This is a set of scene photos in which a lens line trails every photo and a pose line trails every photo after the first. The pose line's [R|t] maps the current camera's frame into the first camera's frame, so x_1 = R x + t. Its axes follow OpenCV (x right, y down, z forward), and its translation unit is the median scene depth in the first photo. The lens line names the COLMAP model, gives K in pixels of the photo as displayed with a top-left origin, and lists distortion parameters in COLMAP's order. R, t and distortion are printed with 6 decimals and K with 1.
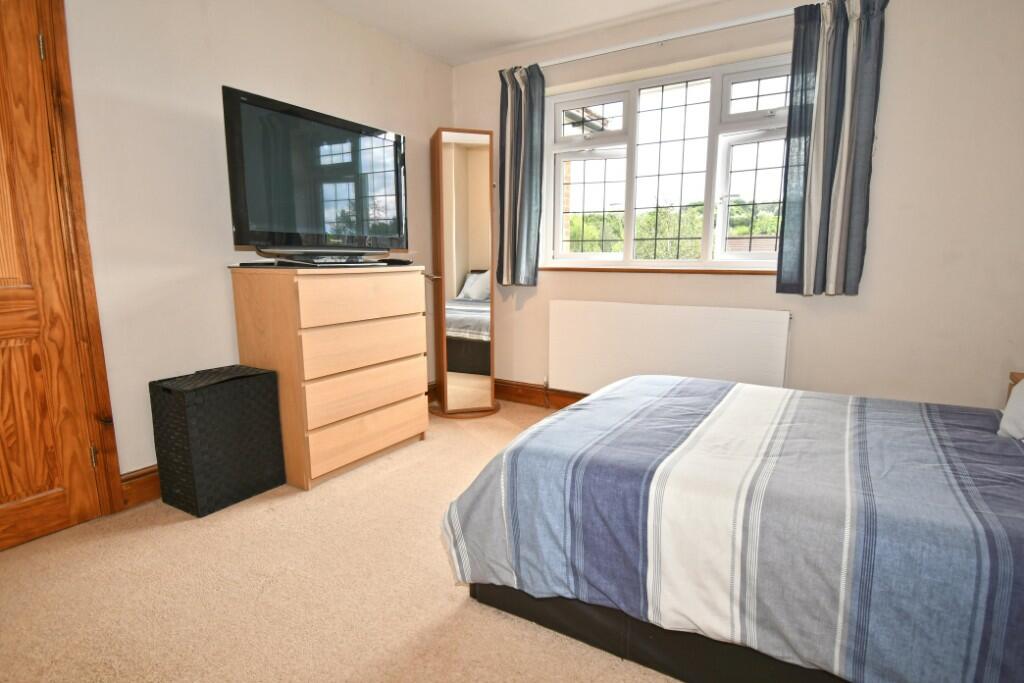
lens RADIAL K [[533.5, 0, 511.3], [0, 533.5, 344.6], [0, 0, 1]] dist [-0.000712, -0.000350]
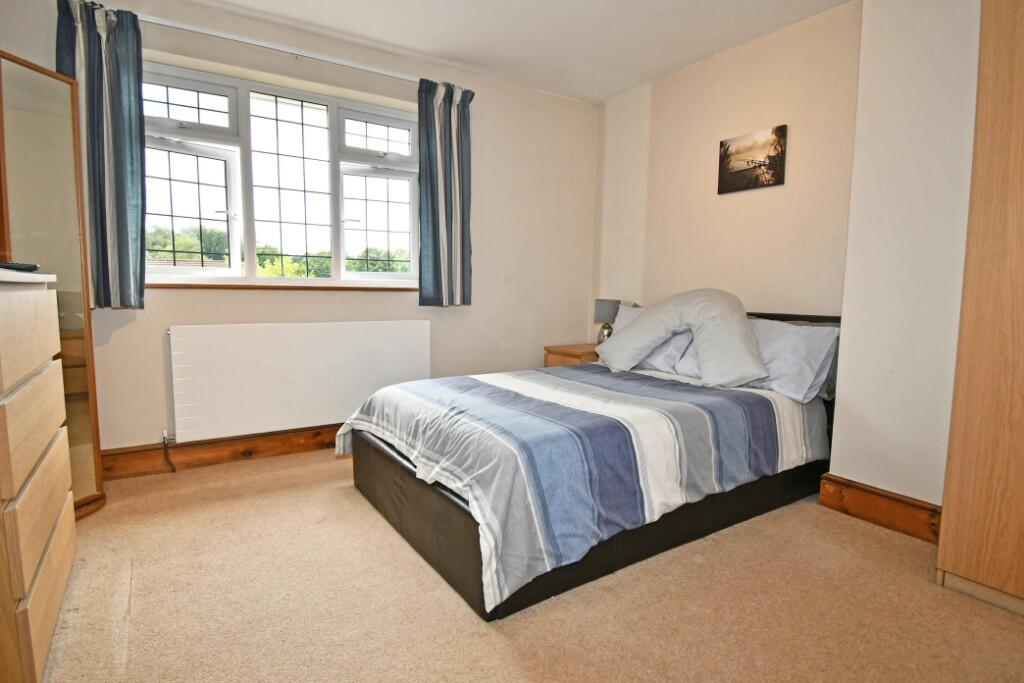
lens RADIAL K [[533.5, 0, 511.3], [0, 533.5, 344.6], [0, 0, 1]] dist [-0.000712, -0.000350]
pose [[0.421387, -0.086489, 0.902747, -0.471112], [0.136584, 0.990140, 0.031107, -0.017452], [-0.896537, 0.110193, 0.429045, 0.277699]]
